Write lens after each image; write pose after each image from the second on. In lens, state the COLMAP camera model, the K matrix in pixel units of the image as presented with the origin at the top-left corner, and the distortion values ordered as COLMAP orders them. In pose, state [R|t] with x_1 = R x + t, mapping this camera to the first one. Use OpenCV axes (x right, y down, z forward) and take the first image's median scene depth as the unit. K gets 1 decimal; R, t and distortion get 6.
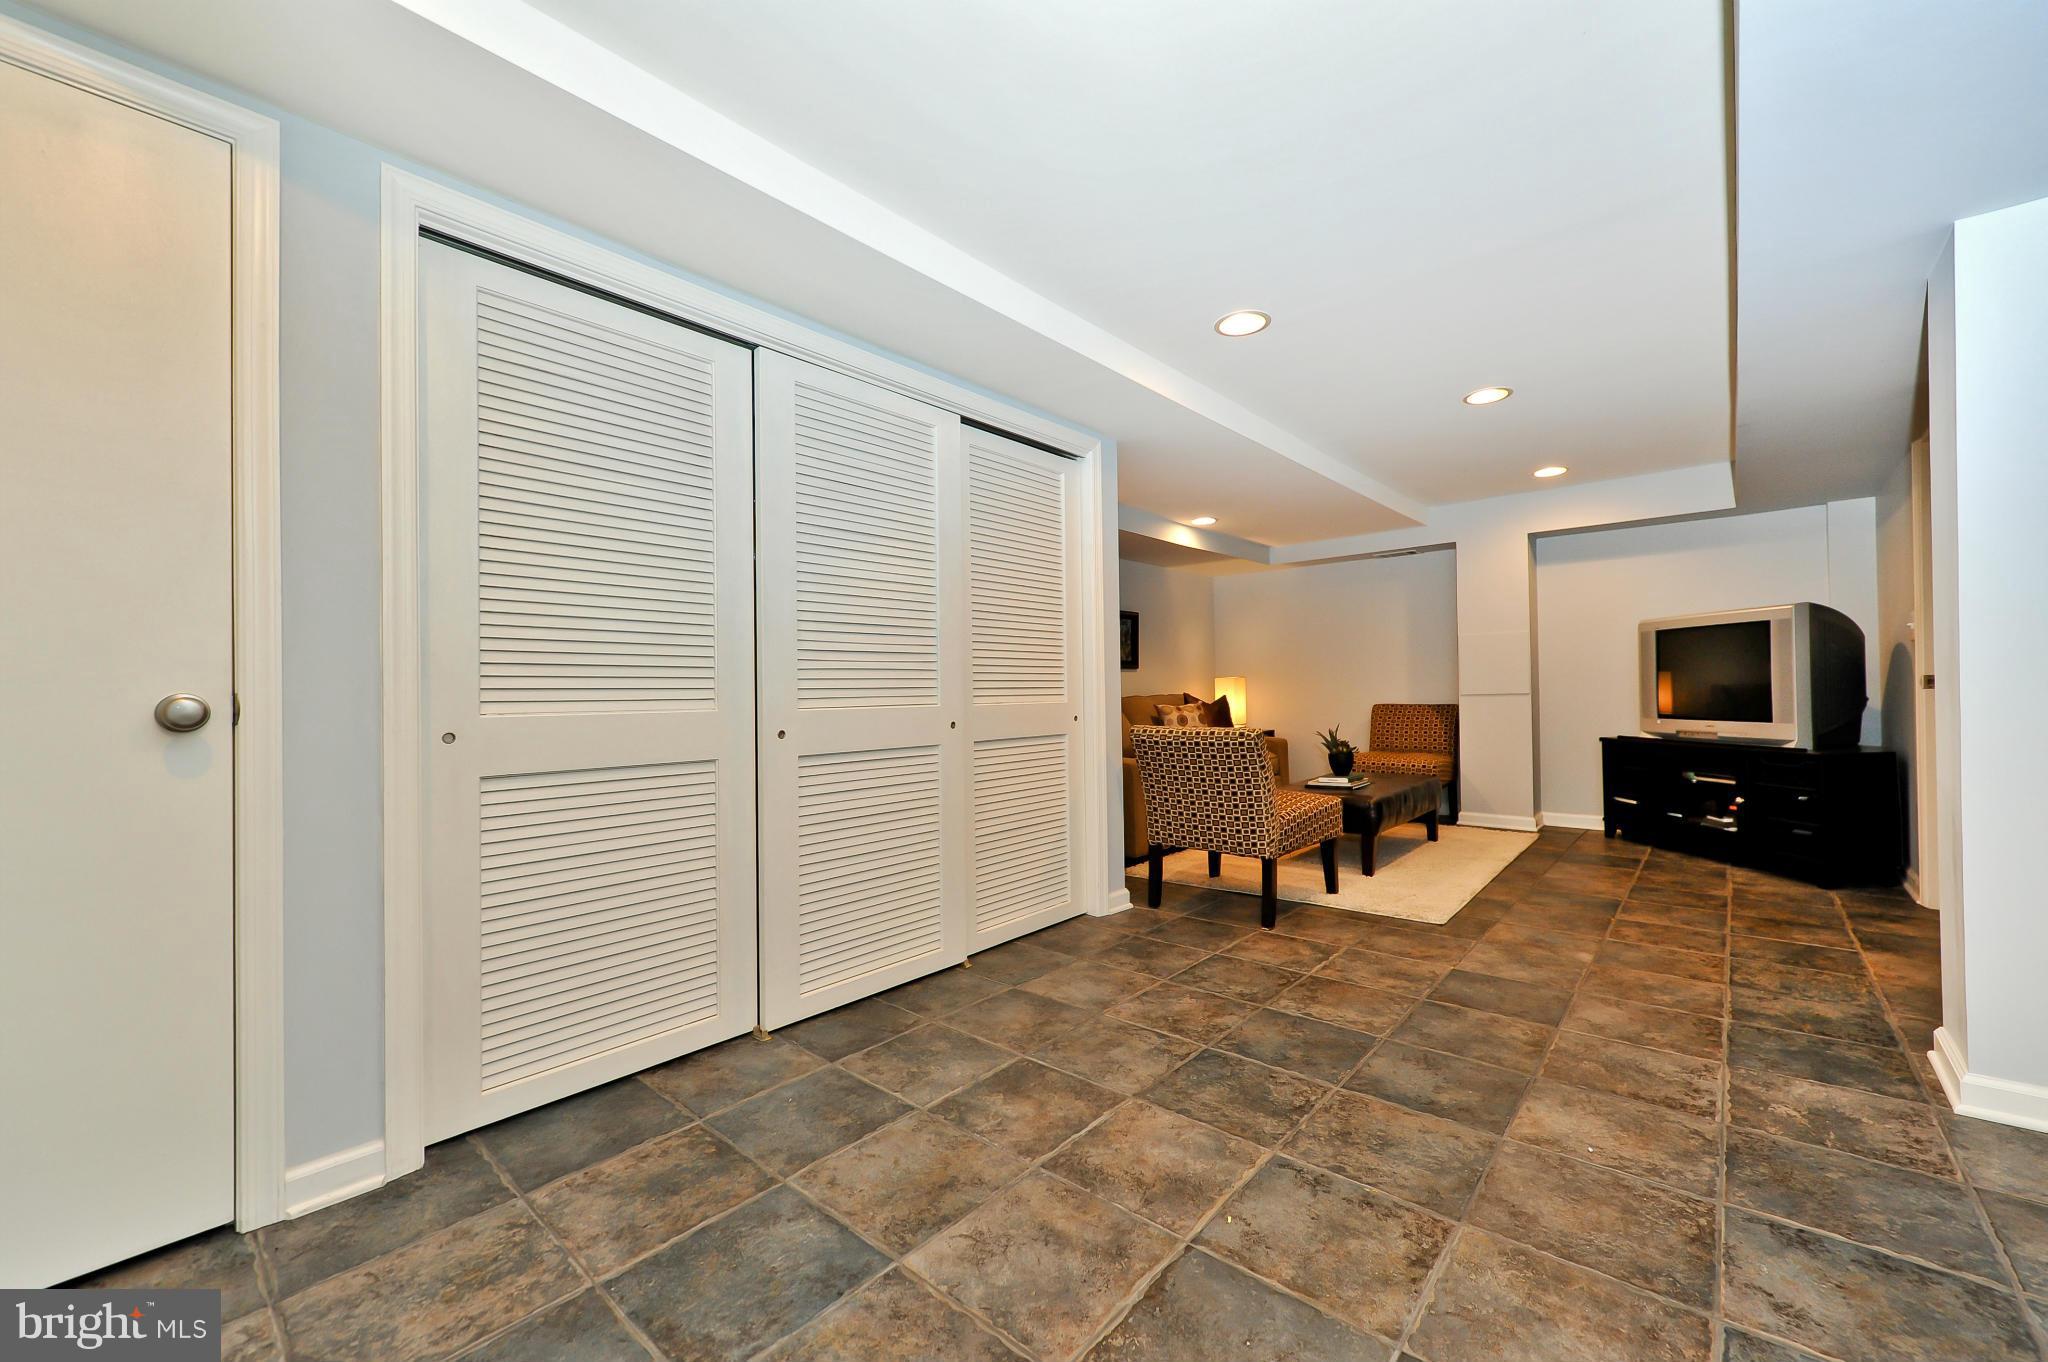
lens RADIAL K [[809.5, 0, 1024.4], [0, 809.5, 684.0], [0, 0, 1]] dist [0.006843, -0.001118]
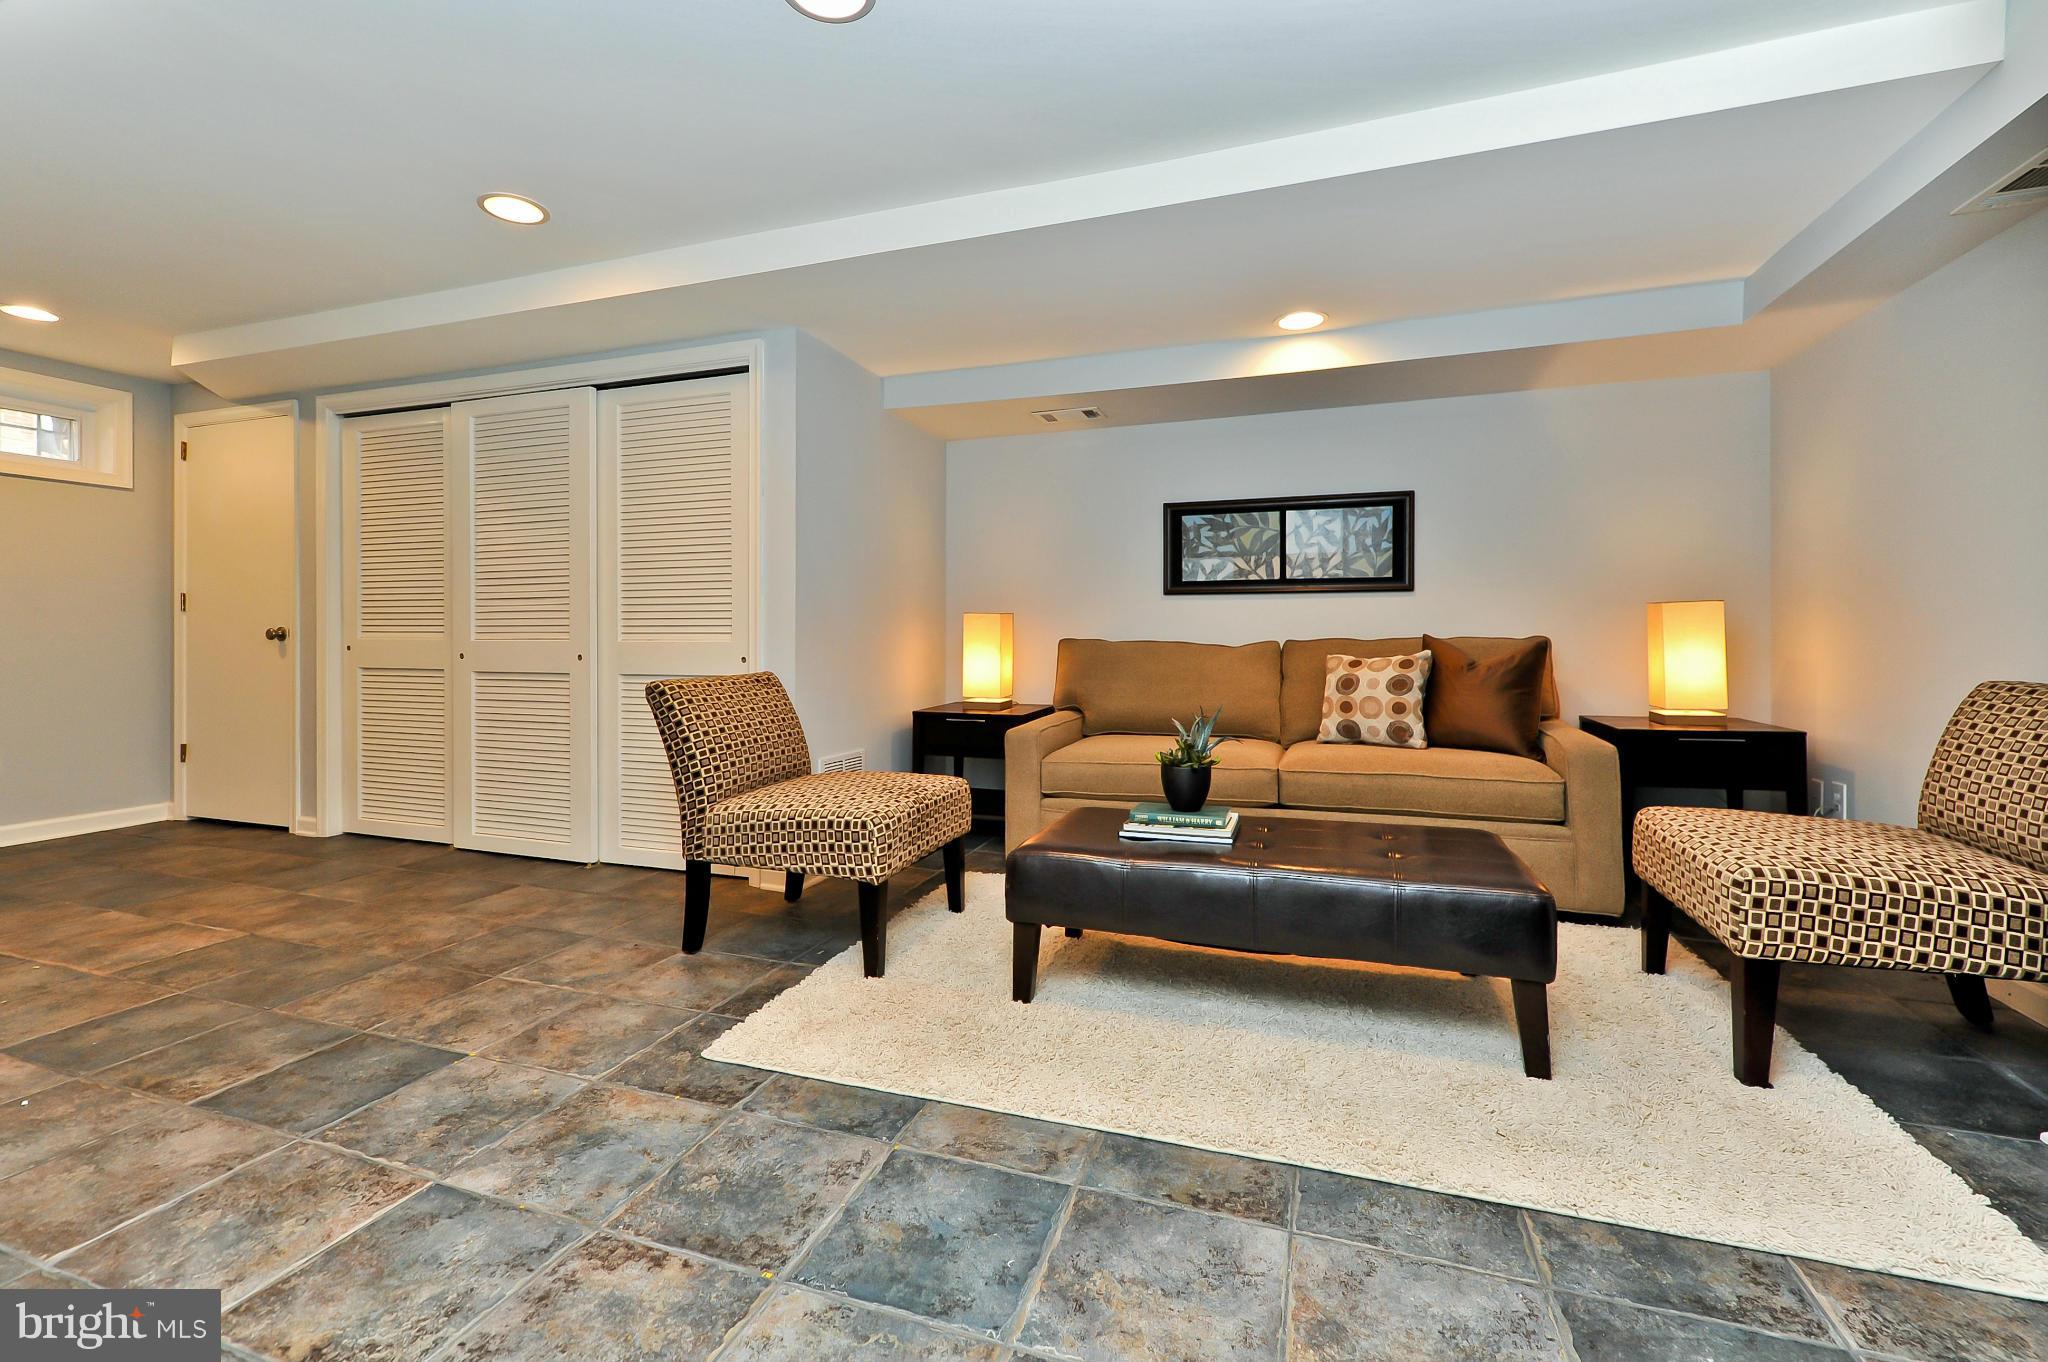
lens RADIAL K [[878.5, 0, 1018.7], [0, 878.5, 627.4], [0, 0, 1]] dist [-0.002262, -0.000431]
pose [[0.365120, 0.006508, -0.930938, 1.461341], [0.007079, 0.999927, 0.009766, 0.000266], [0.930934, -0.010156, 0.365047, 1.252963]]
